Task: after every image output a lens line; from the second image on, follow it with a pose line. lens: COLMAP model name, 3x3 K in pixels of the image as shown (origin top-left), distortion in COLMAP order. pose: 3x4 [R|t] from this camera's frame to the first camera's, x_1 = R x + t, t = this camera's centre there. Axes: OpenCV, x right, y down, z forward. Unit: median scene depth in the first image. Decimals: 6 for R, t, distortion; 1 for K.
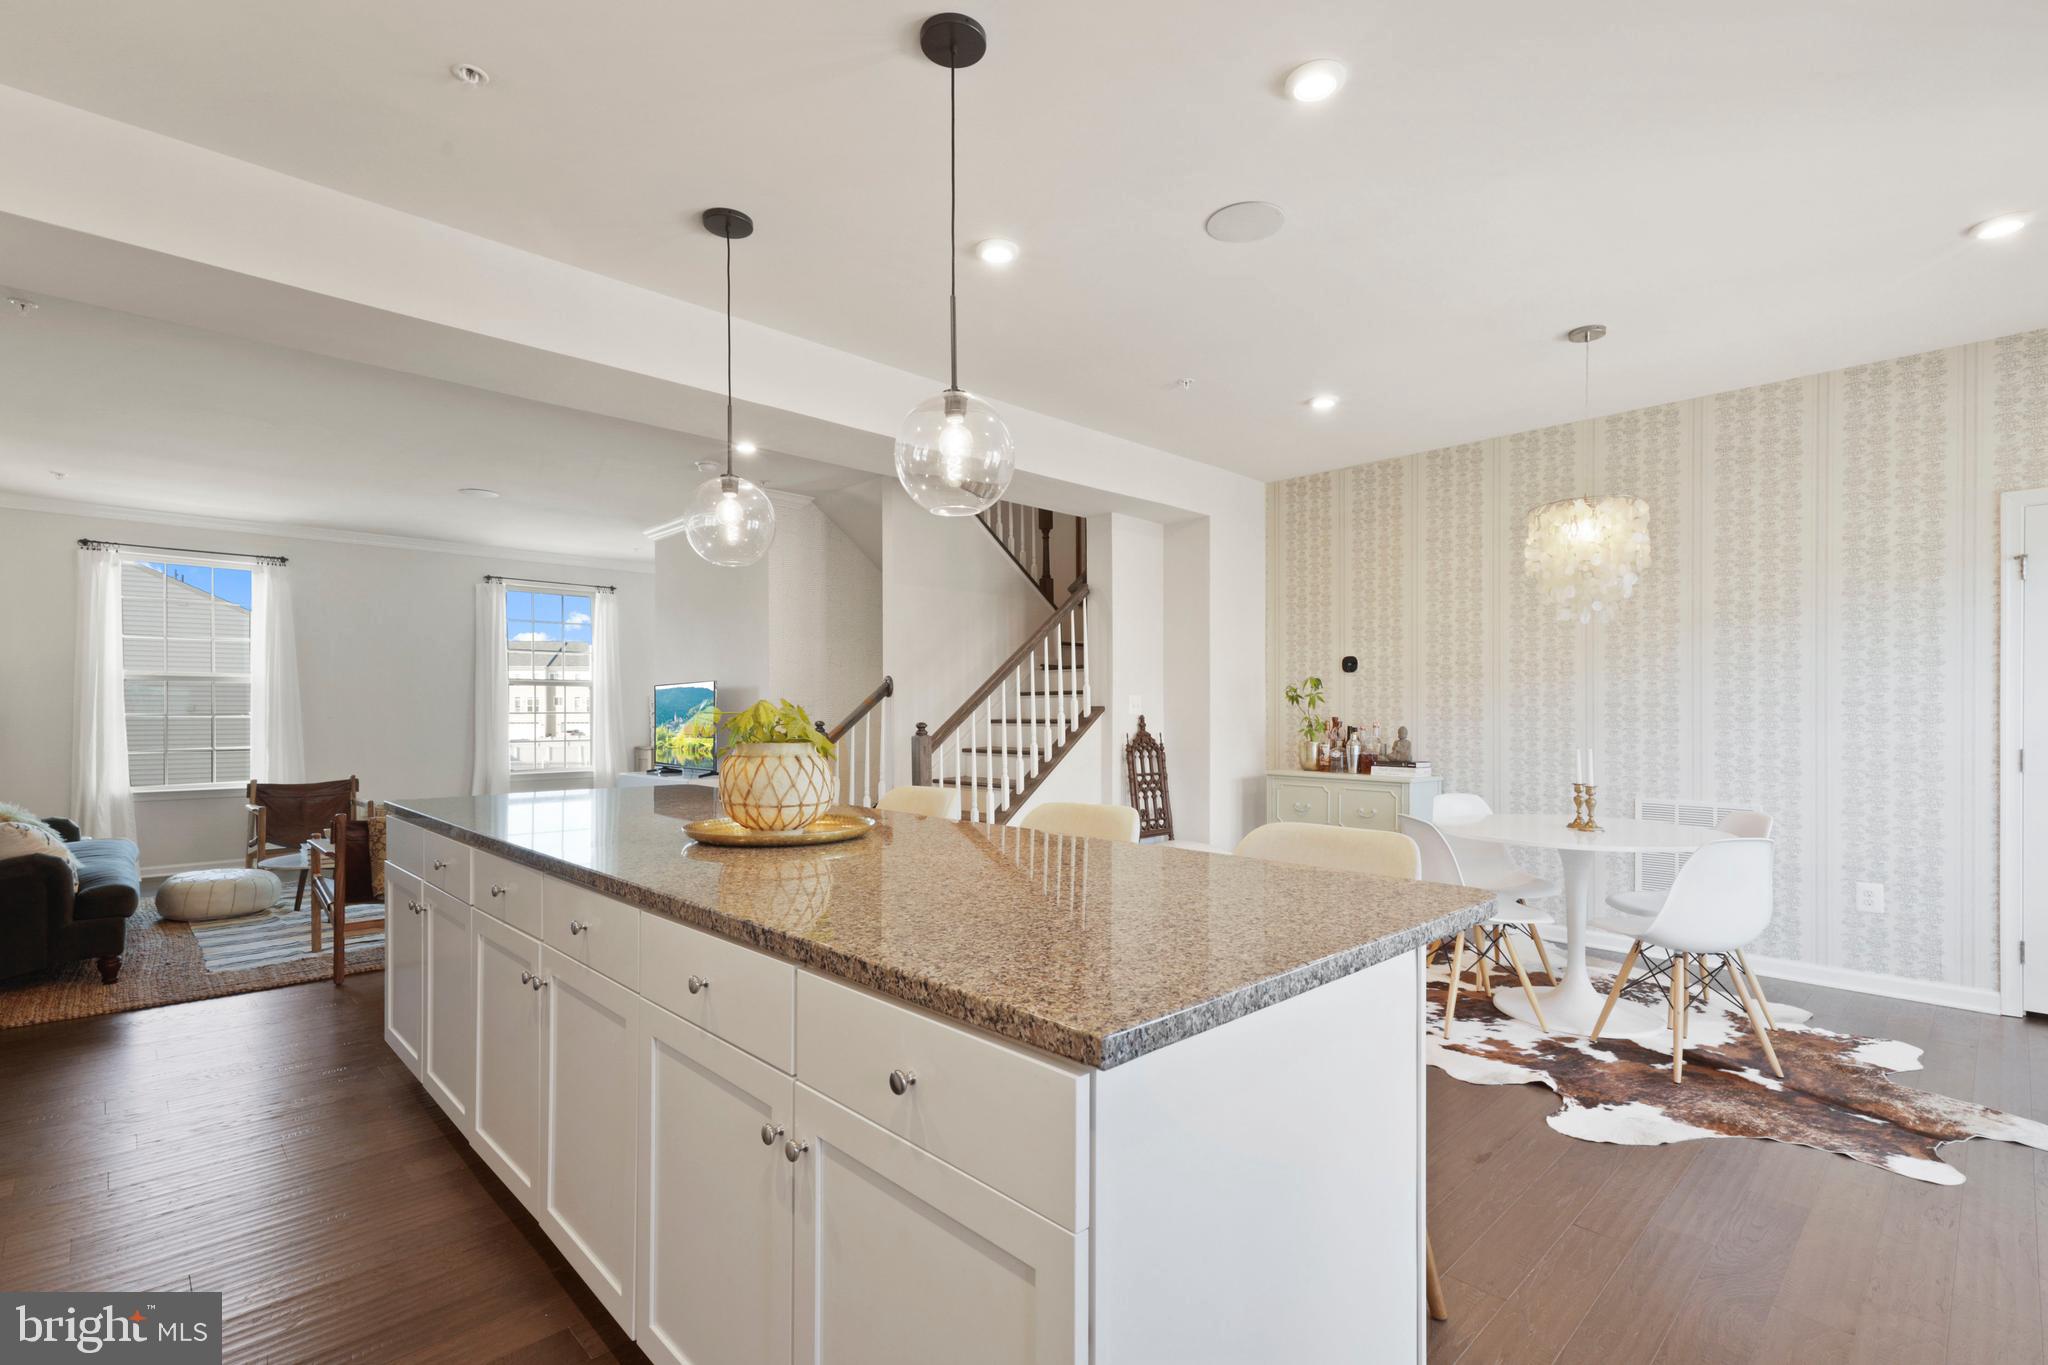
lens RADIAL K [[941.7, 0, 1019.2], [0, 941.7, 707.0], [0, 0, 1]] dist [0.043531, -0.022874]
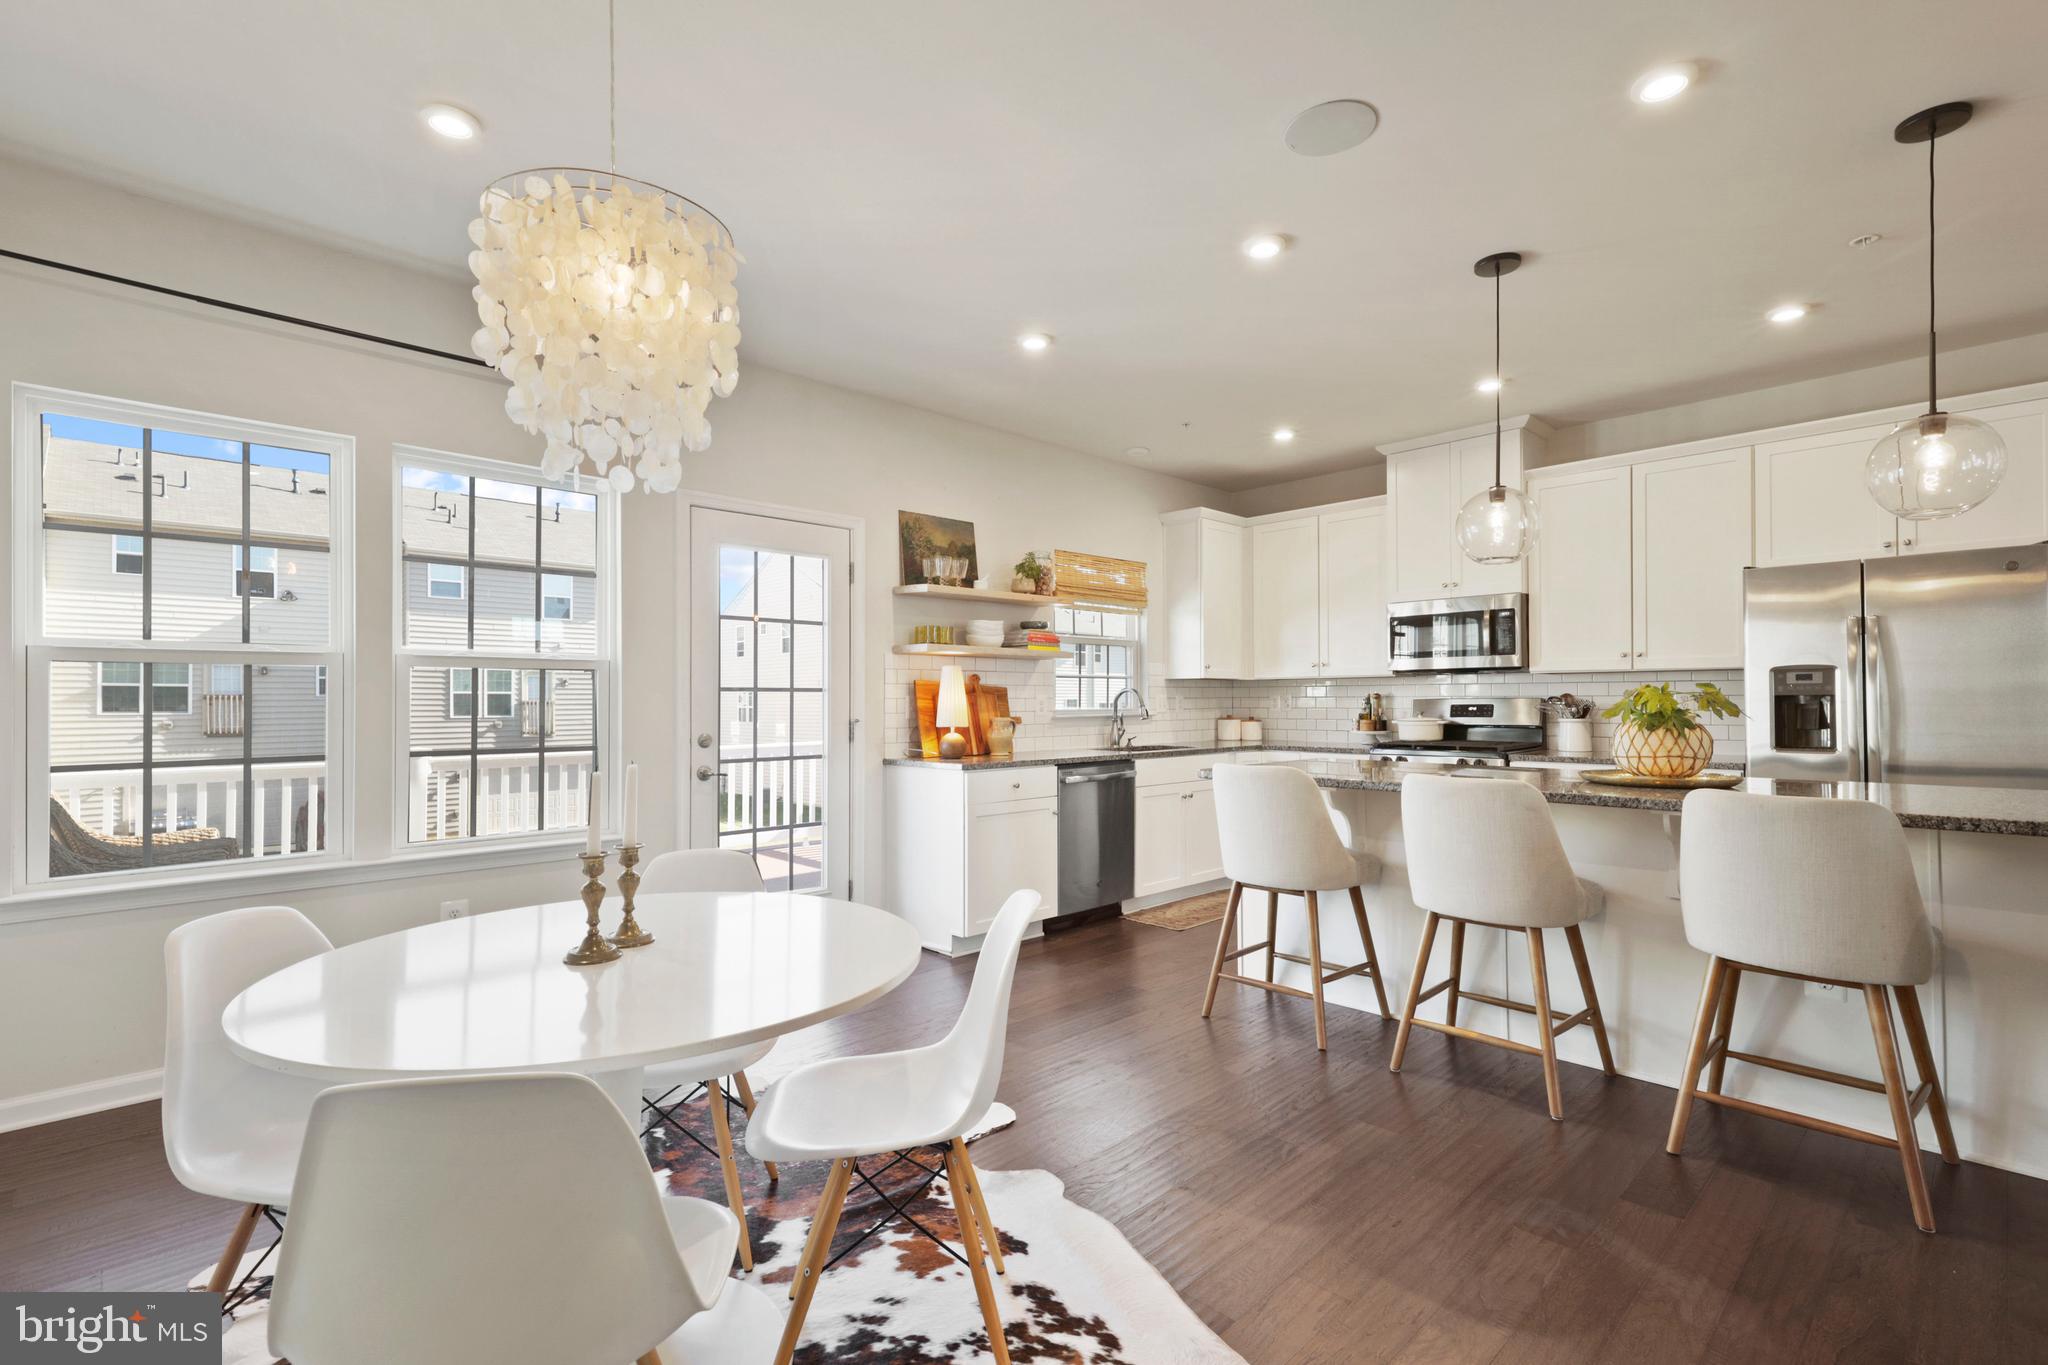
lens RADIAL K [[926.4, 0, 1031.4], [0, 926.4, 687.3], [0, 0, 1]] dist [0.011841, -0.000600]
pose [[-0.999991, 0.004286, -0.000038, 0.389928], [0.004286, 0.999825, -0.018196, 0.014153], [-0.000040, -0.018196, -0.999834, 1.409899]]
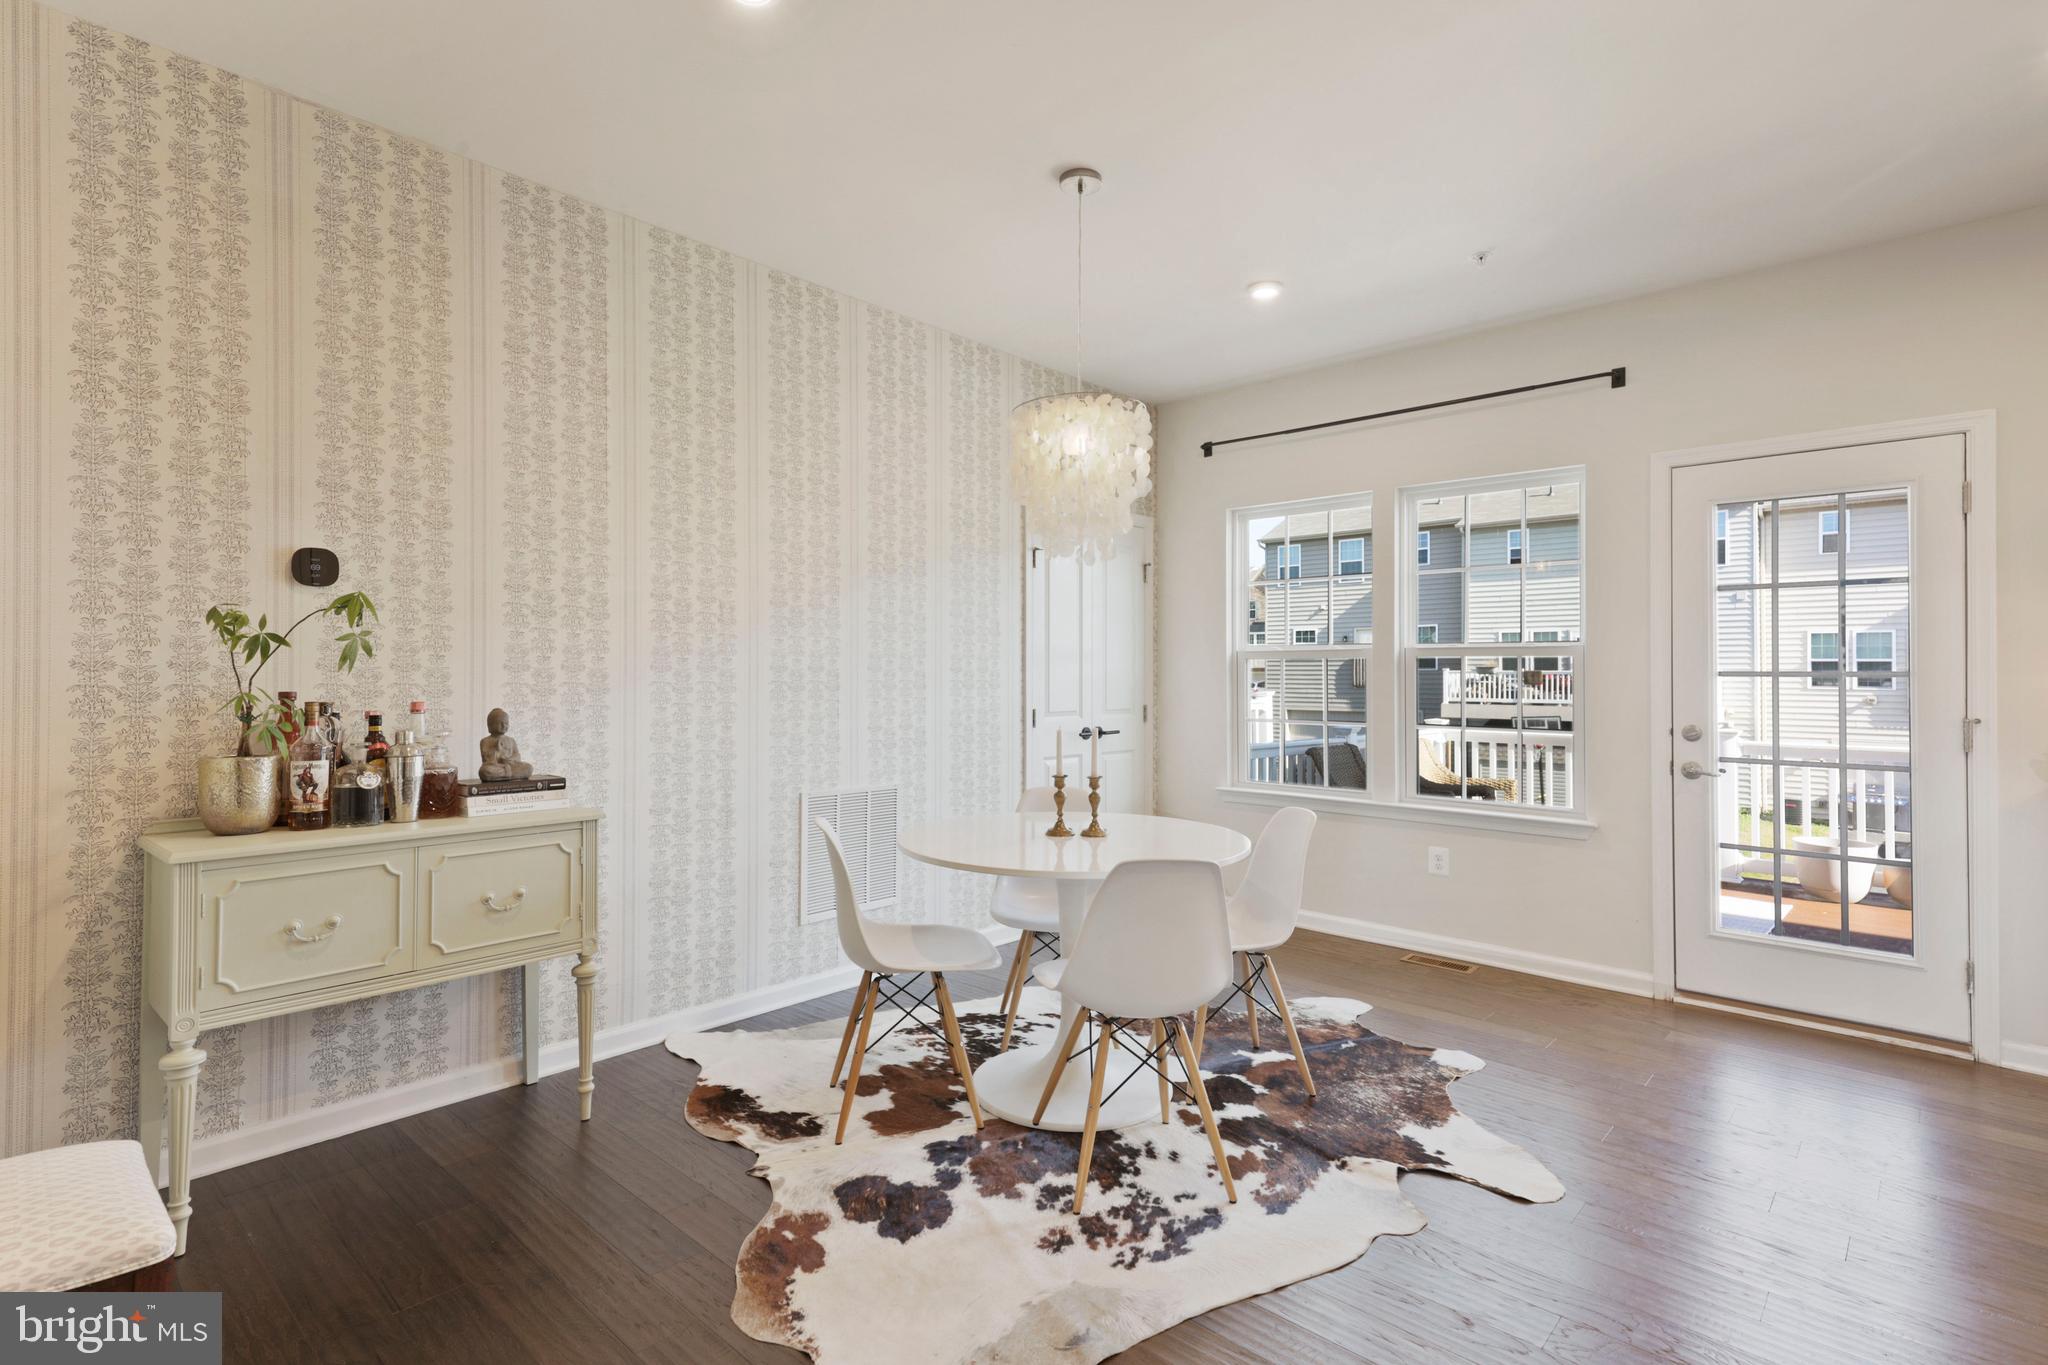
lens RADIAL K [[986.2, 0, 1029.4], [0, 986.2, 671.7], [0, 0, 1]] dist [0.018691, -0.000342]
pose [[-0.064184, 0.003513, 0.997932, -0.178834], [-0.007854, 0.999961, -0.004026, 0.001982], [-0.997907, -0.008096, -0.064154, 1.071363]]
